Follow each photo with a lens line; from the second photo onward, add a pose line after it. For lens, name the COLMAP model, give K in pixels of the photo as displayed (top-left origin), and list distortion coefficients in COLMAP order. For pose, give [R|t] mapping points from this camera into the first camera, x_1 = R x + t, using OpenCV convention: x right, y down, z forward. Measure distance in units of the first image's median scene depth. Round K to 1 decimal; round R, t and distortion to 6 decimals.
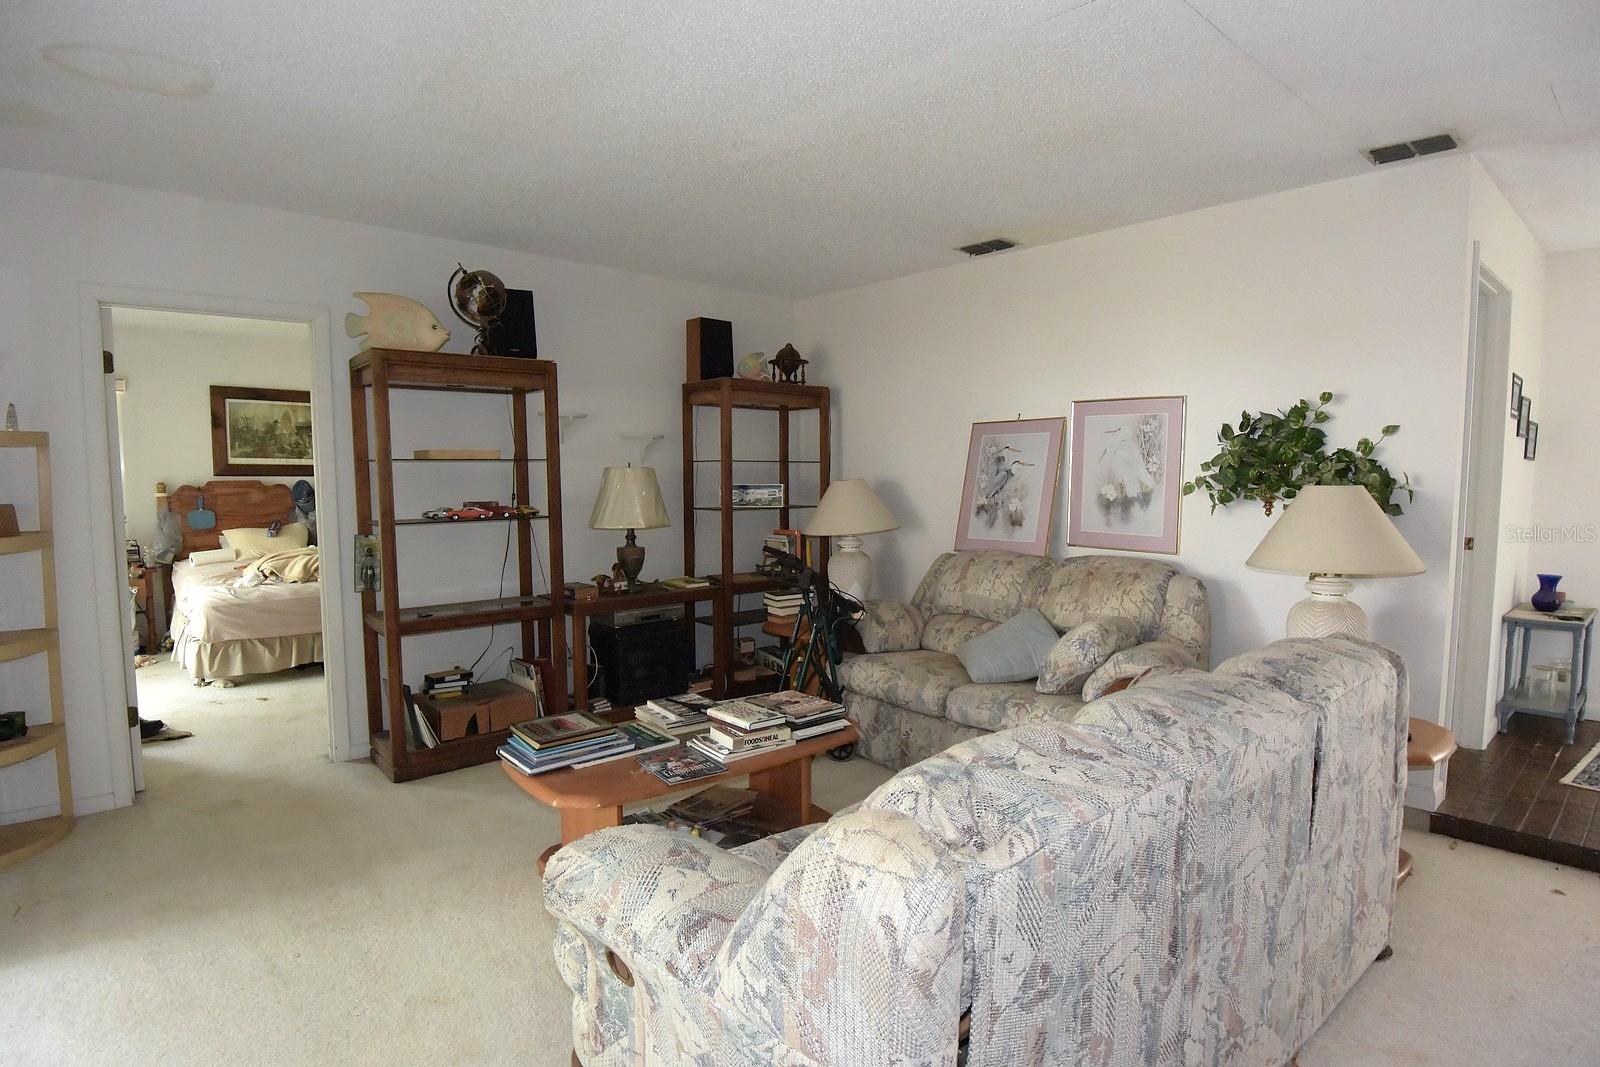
lens RADIAL K [[841.8, 0, 802.2], [0, 841.8, 539.5], [0, 0, 1]] dist [-0.005405, -0.020557]
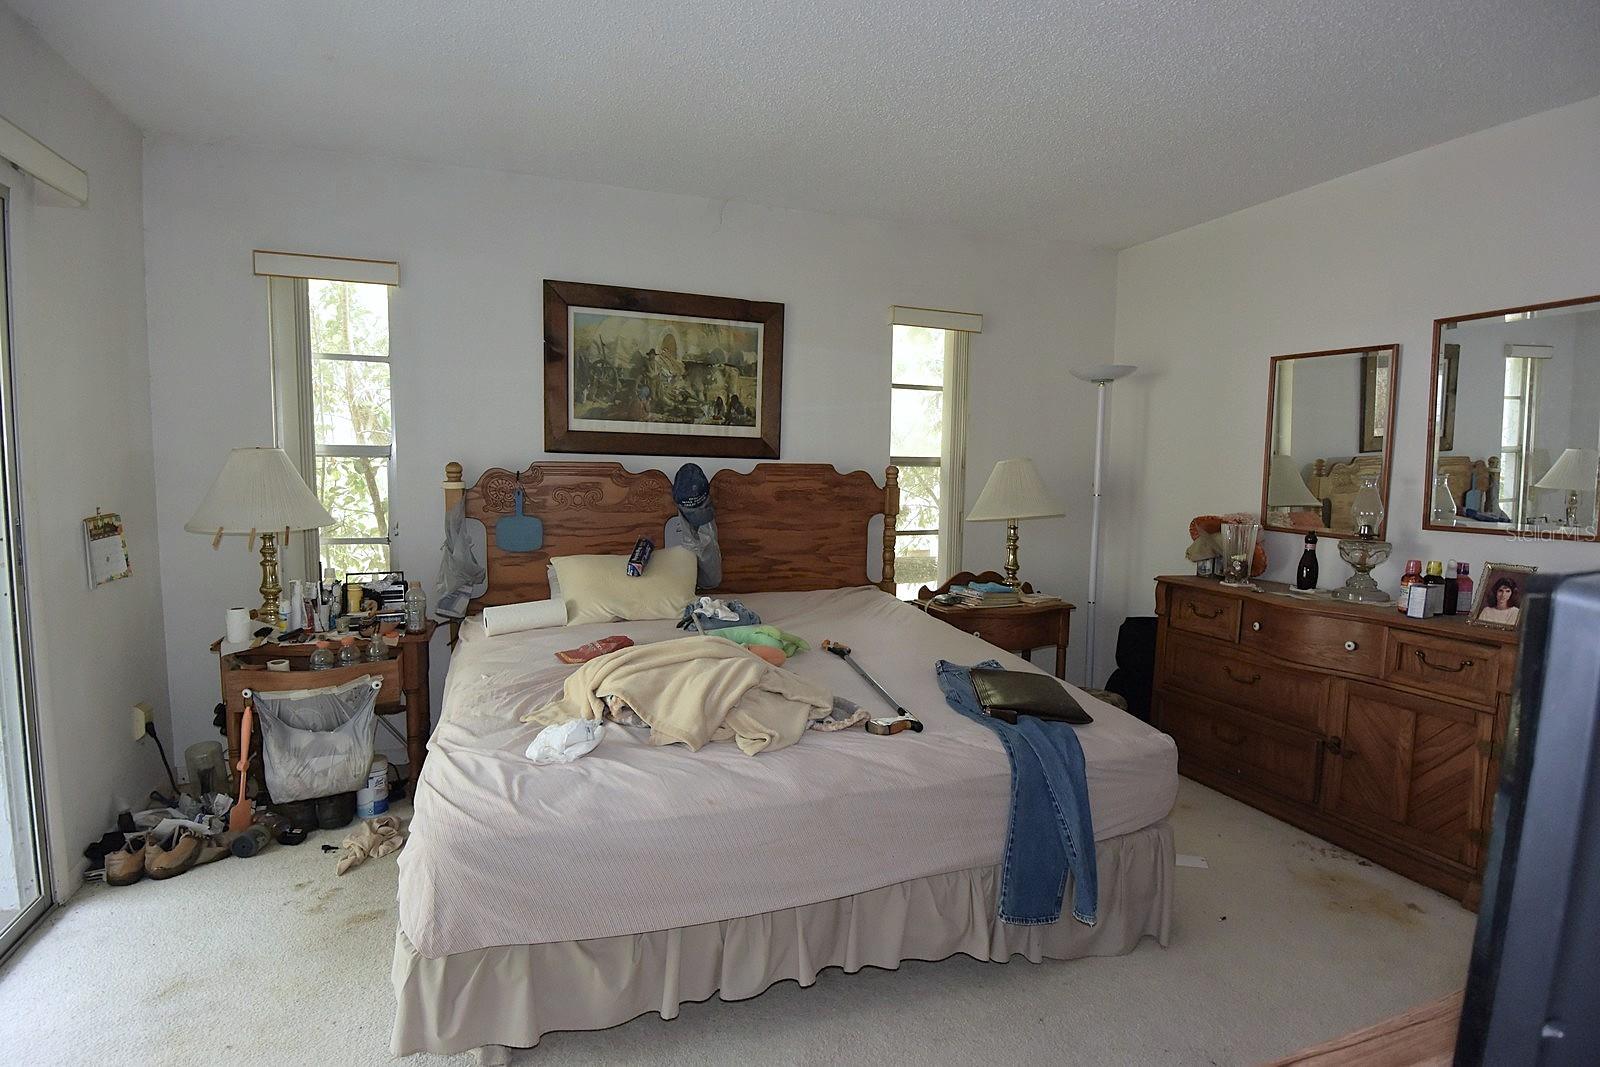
lens RADIAL K [[841.8, 0, 802.4], [0, 841.8, 536.5], [0, 0, 1]] dist [-0.005405, -0.020557]
pose [[0.928573, 0.047751, -0.368066, -0.531744], [-0.047117, 0.998832, 0.010713, -0.054221], [0.368147, 0.007394, 0.929738, 0.849709]]
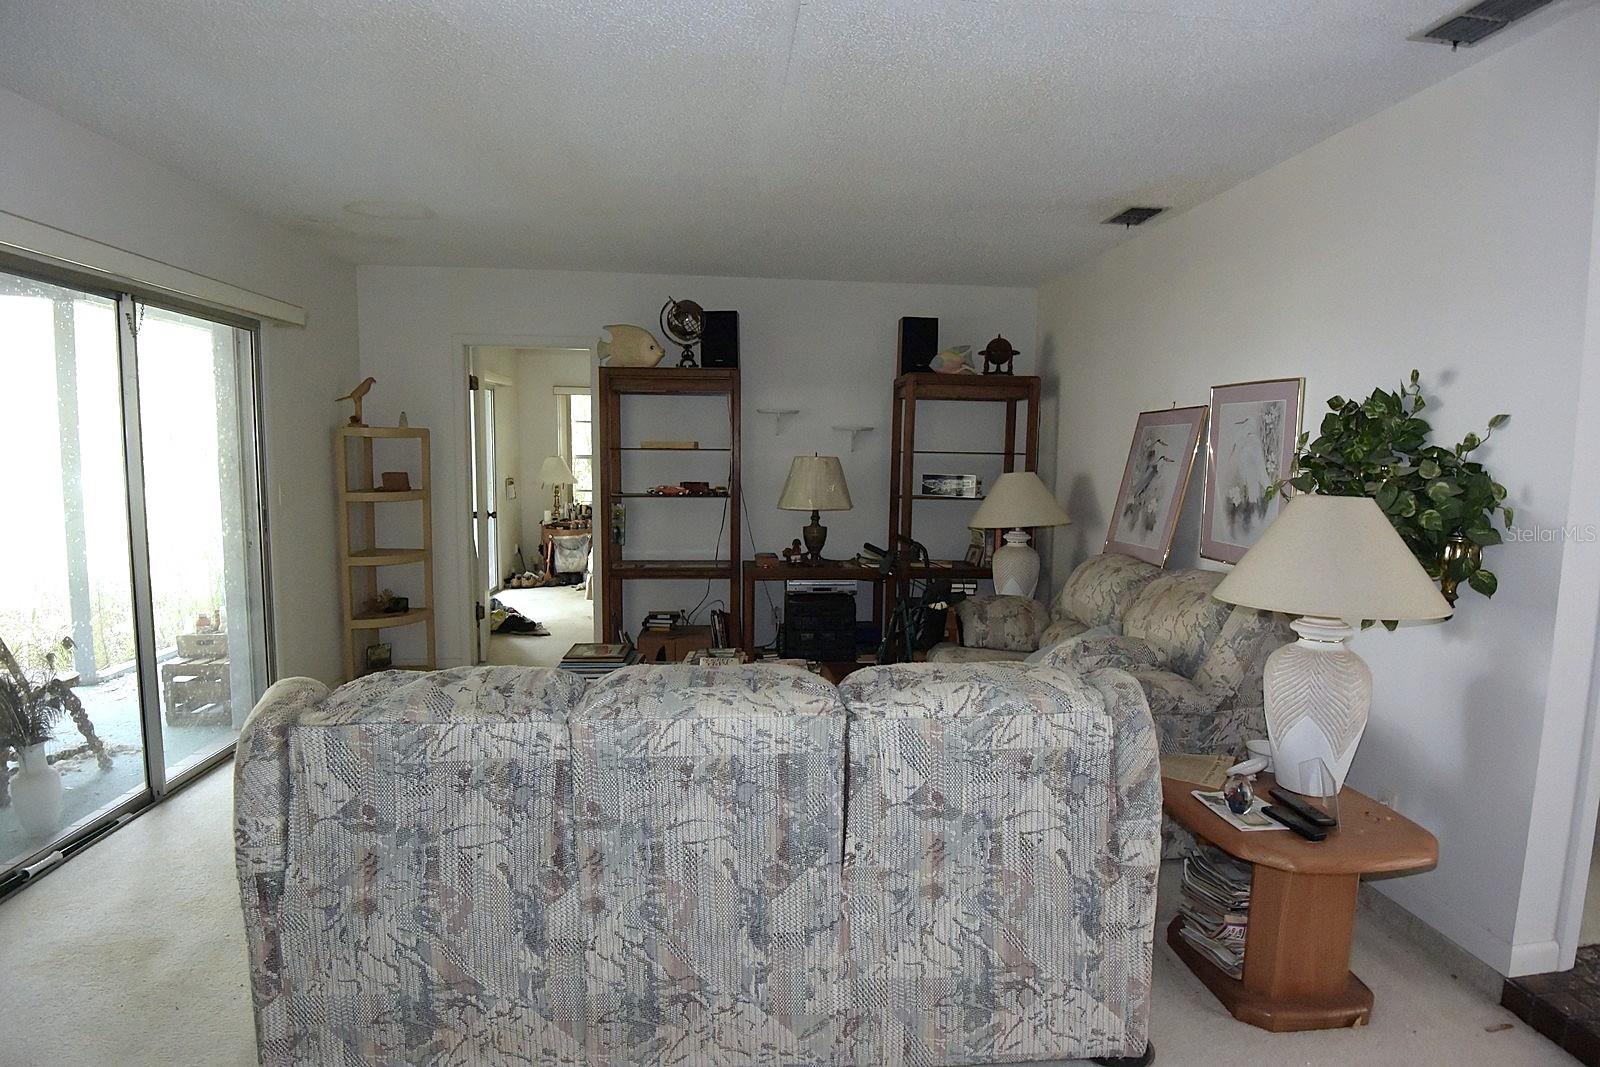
lens RADIAL K [[841.8, 0, 804.3], [0, 841.8, 533.3], [0, 0, 1]] dist [-0.005405, -0.020557]
pose [[0.801709, 0.070020, -0.593599, 0.469435], [-0.064052, 0.997460, 0.031152, -0.016260], [0.594273, 0.013046, 0.804158, 0.074042]]
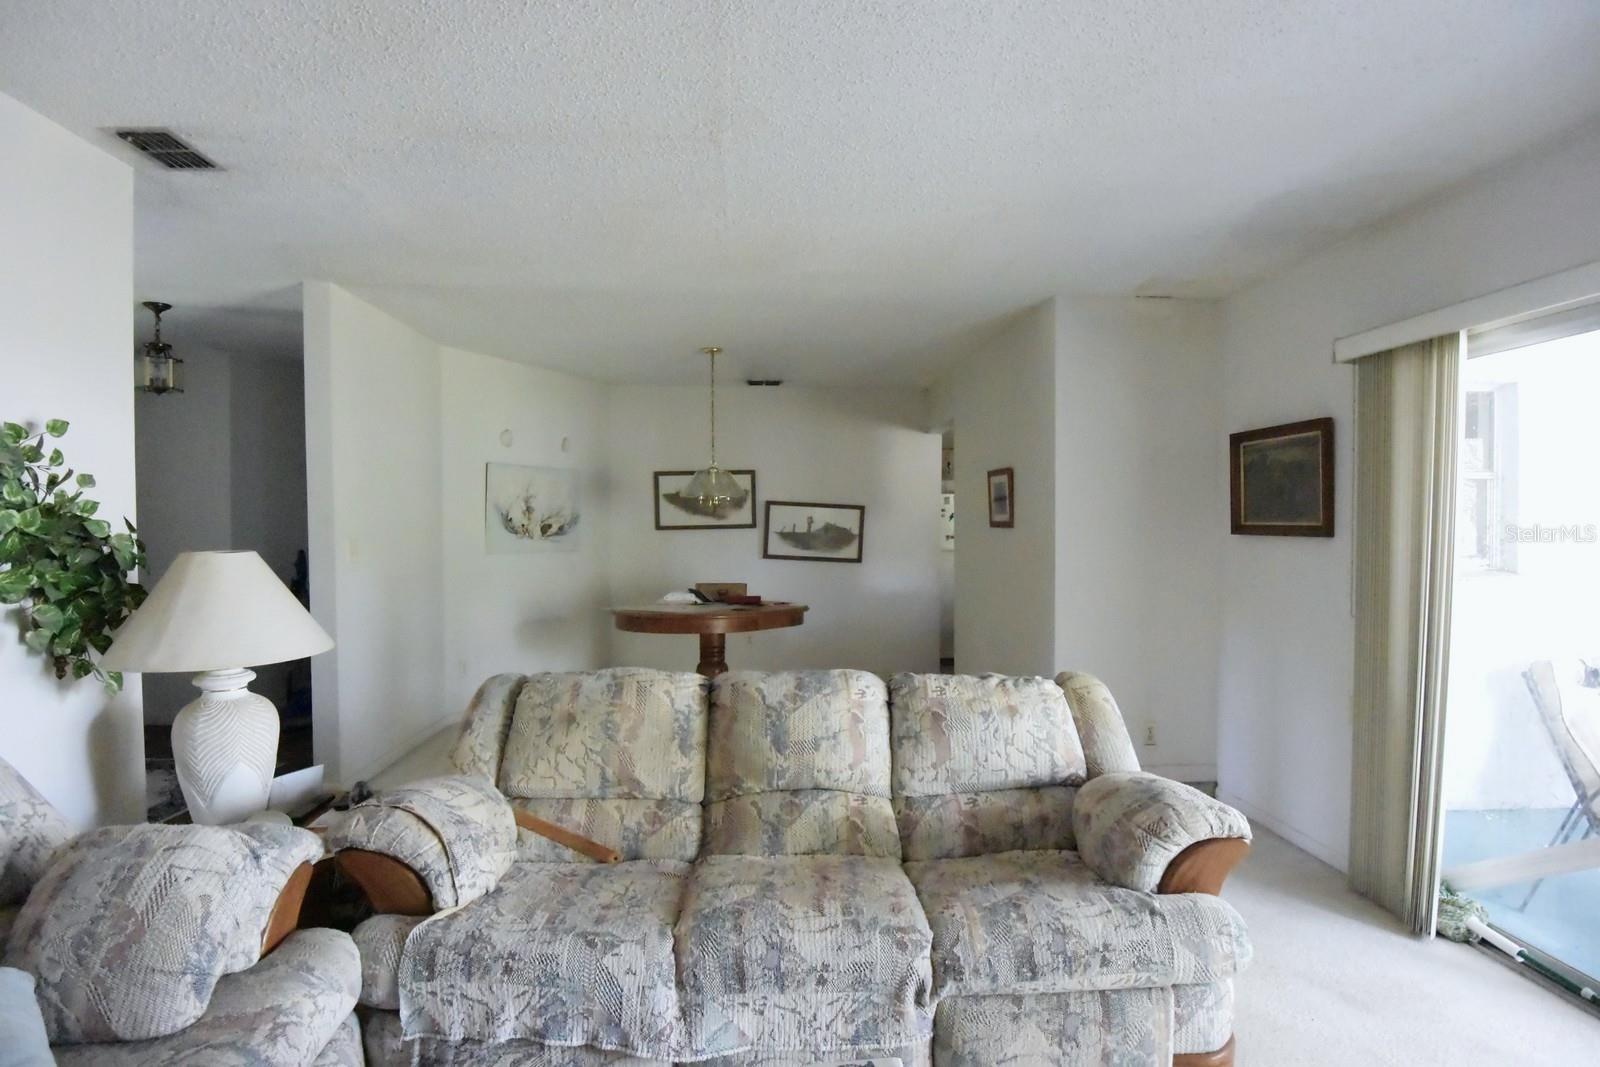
lens RADIAL K [[841.8, 0, 812.0], [0, 841.8, 537.4], [0, 0, 1]] dist [-0.005405, -0.020557]
pose [[-0.797917, -0.007688, 0.602718, -0.192547], [0.055848, 0.994674, 0.086624, -0.076408], [-0.600174, 0.102779, -0.793239, 0.856618]]
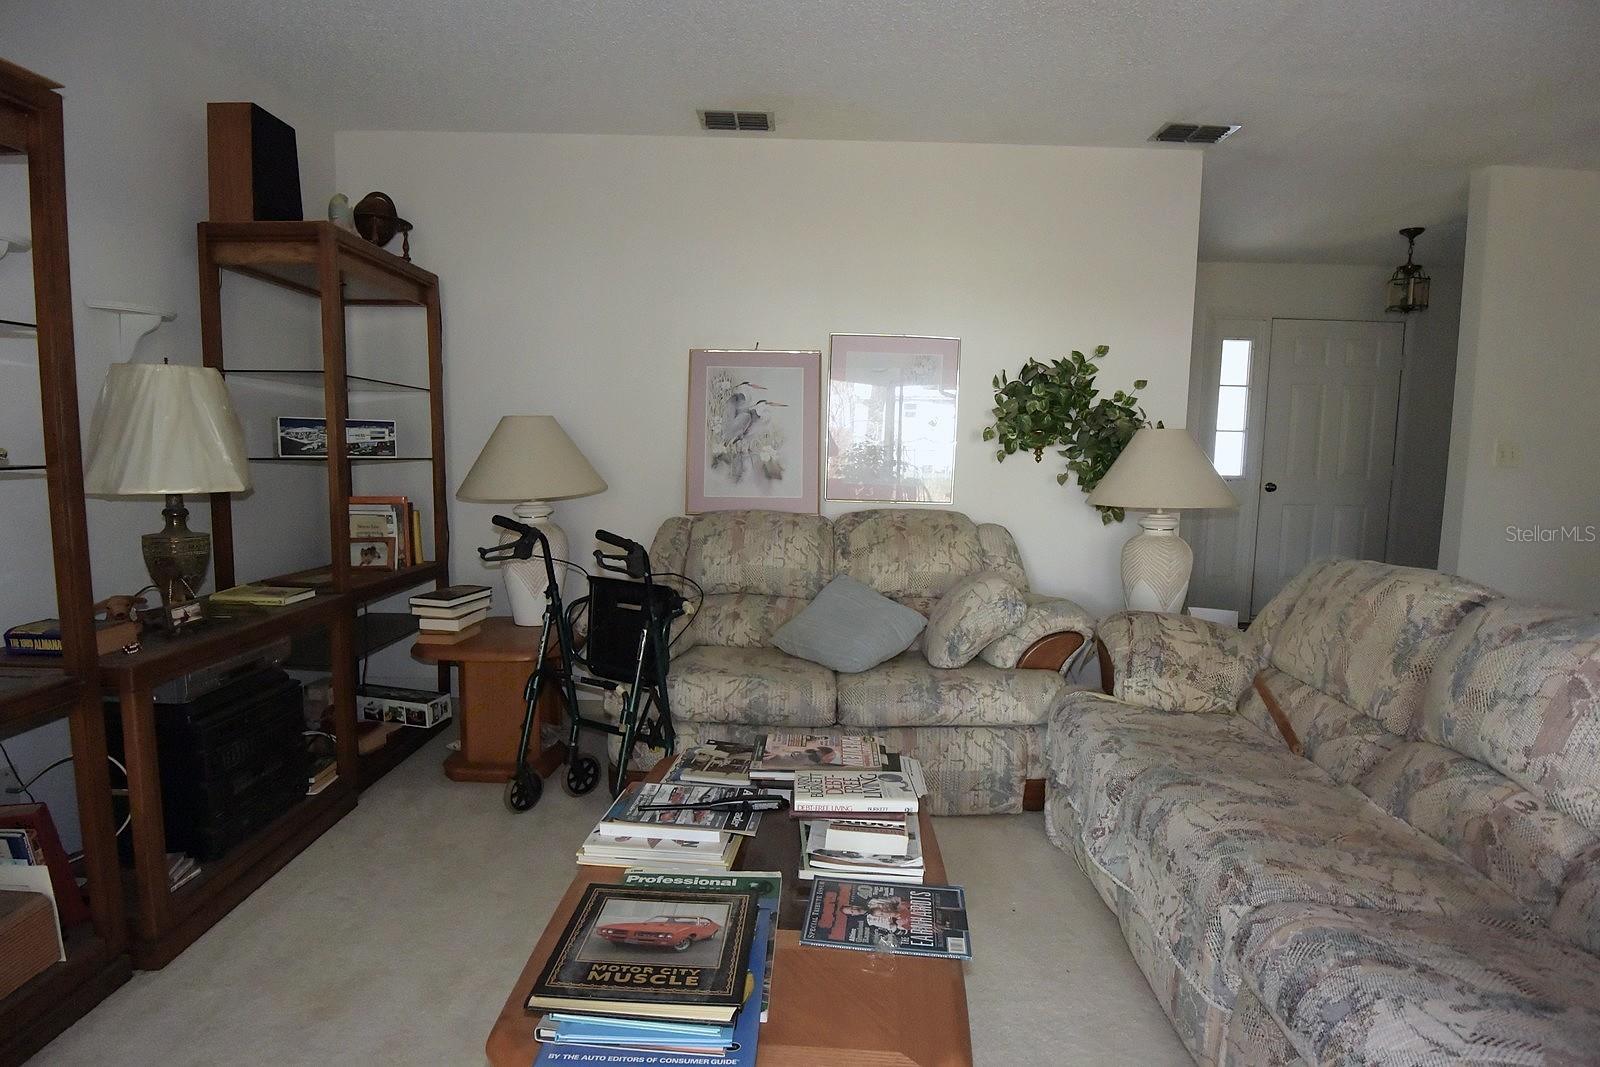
lens RADIAL K [[841.8, 0, 806.3], [0, 841.8, 541.6], [0, 0, 1]] dist [-0.005405, -0.020557]
pose [[0.656427, -0.065069, 0.751578, -0.332951], [0.042102, 0.997880, 0.049621, 0.005194], [-0.753214, -0.000930, 0.657775, 0.418705]]
